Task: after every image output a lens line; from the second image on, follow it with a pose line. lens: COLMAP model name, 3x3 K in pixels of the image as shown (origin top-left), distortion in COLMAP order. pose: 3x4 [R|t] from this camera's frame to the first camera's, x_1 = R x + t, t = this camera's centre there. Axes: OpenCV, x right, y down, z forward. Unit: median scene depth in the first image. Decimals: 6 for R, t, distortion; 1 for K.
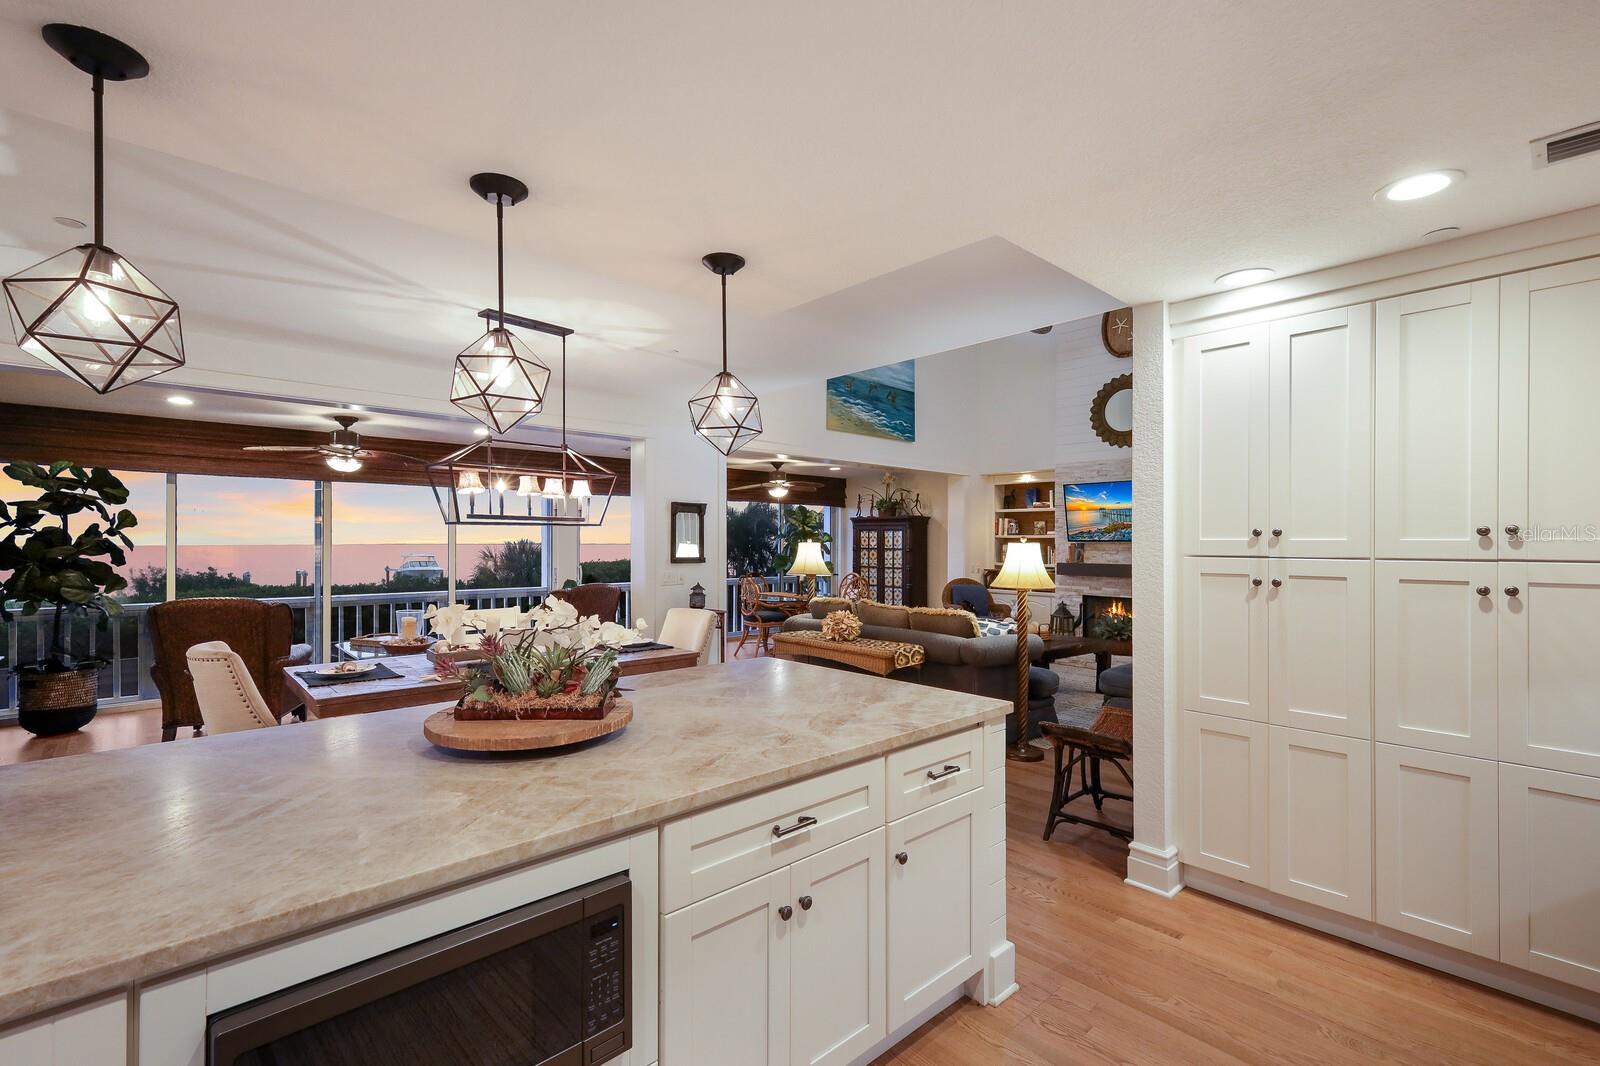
lens RADIAL K [[711.8, 0, 800.0], [0, 711.8, 533.0], [0, 0, 1]] dist [-0.000306, -0.000065]
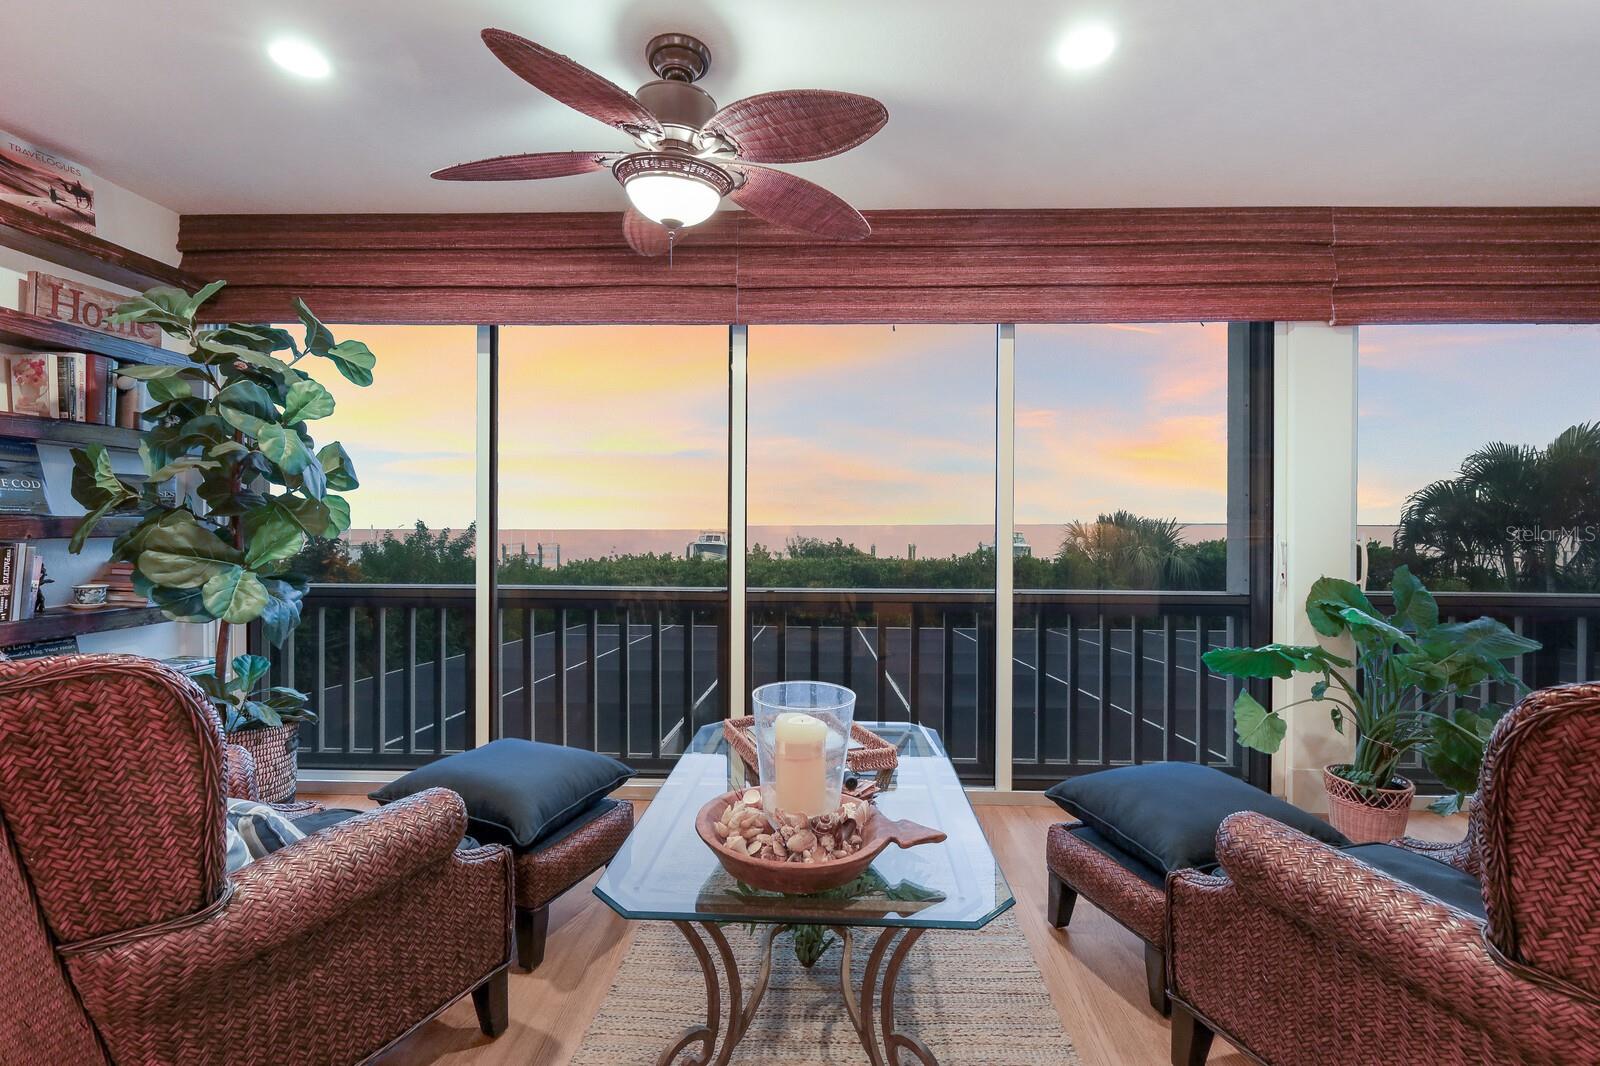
lens RADIAL K [[715.7, 0, 800.0], [0, 715.7, 533.0], [0, 0, 1]] dist [-0.001445, -0.000271]
pose [[0.710790, 0.017098, -0.703196, -0.368224], [0.003553, 0.999604, 0.027898, 0.046066], [0.703395, -0.022328, 0.710448, 0.804695]]
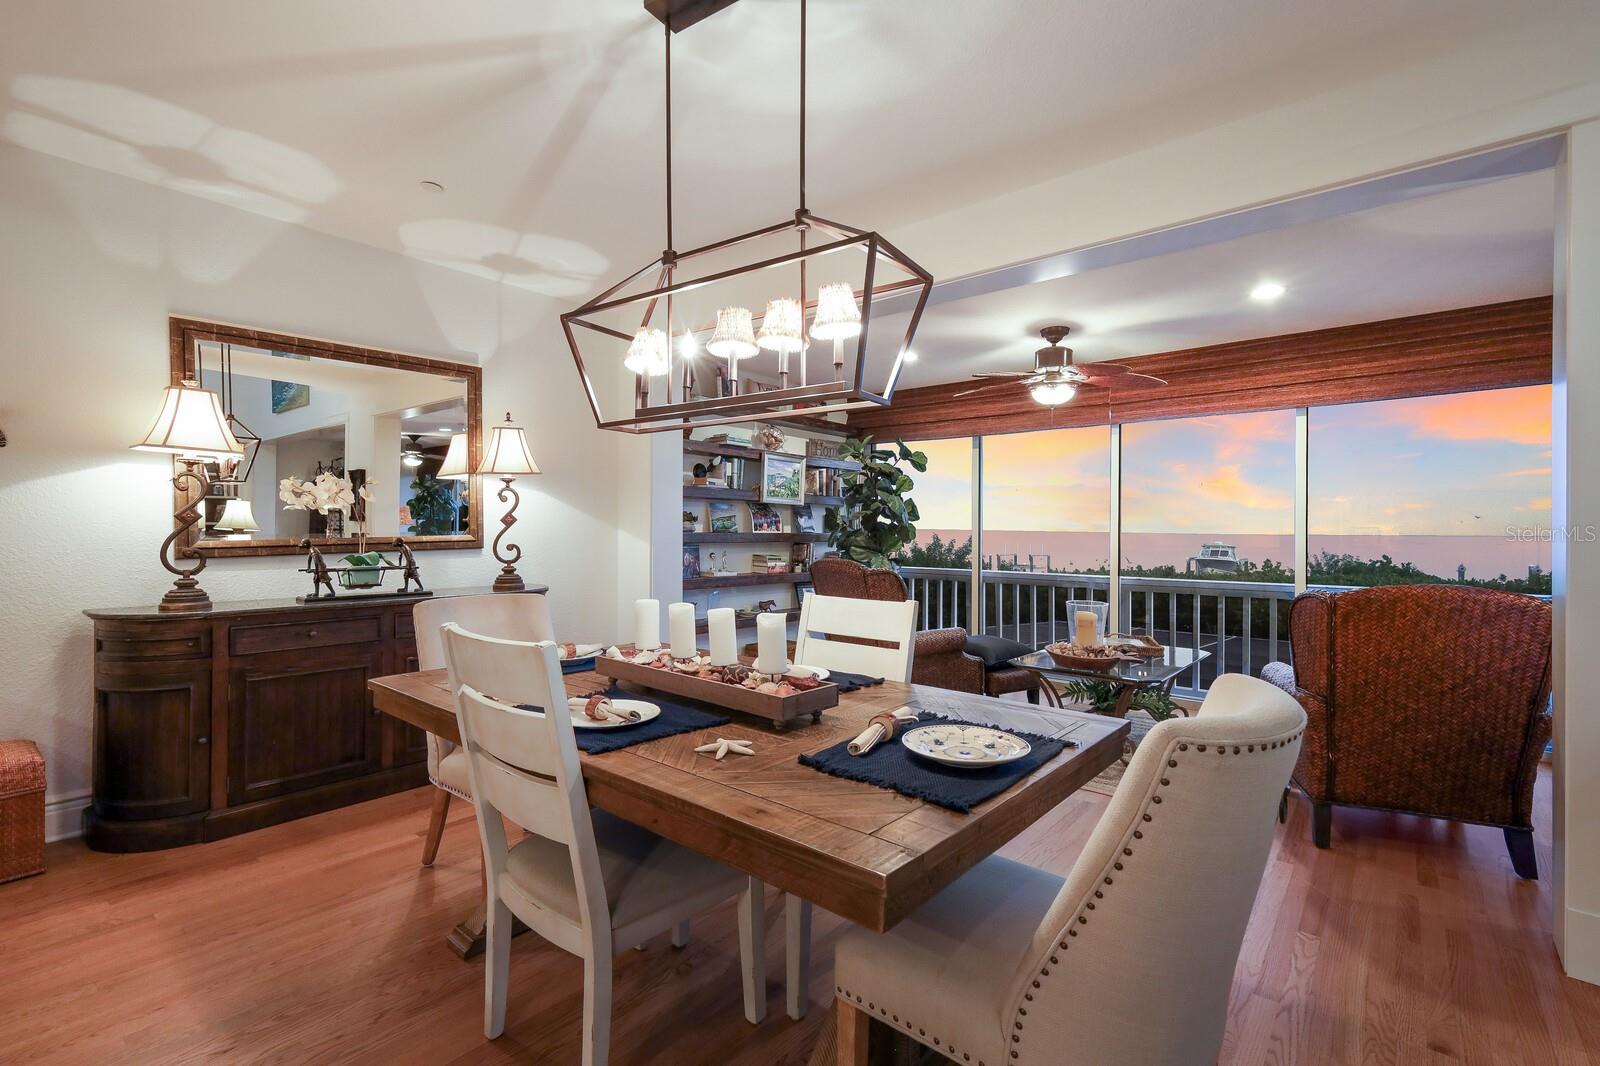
lens RADIAL K [[699.5, 0, 800.0], [0, 699.5, 533.0], [0, 0, 1]] dist [0.009307, 0.000094]
pose [[0.120093, 0.004618, -0.992752, 0.047678], [0.007977, 0.999952, 0.005617, 0.040520], [0.992731, -0.008593, 0.120051, 0.651237]]
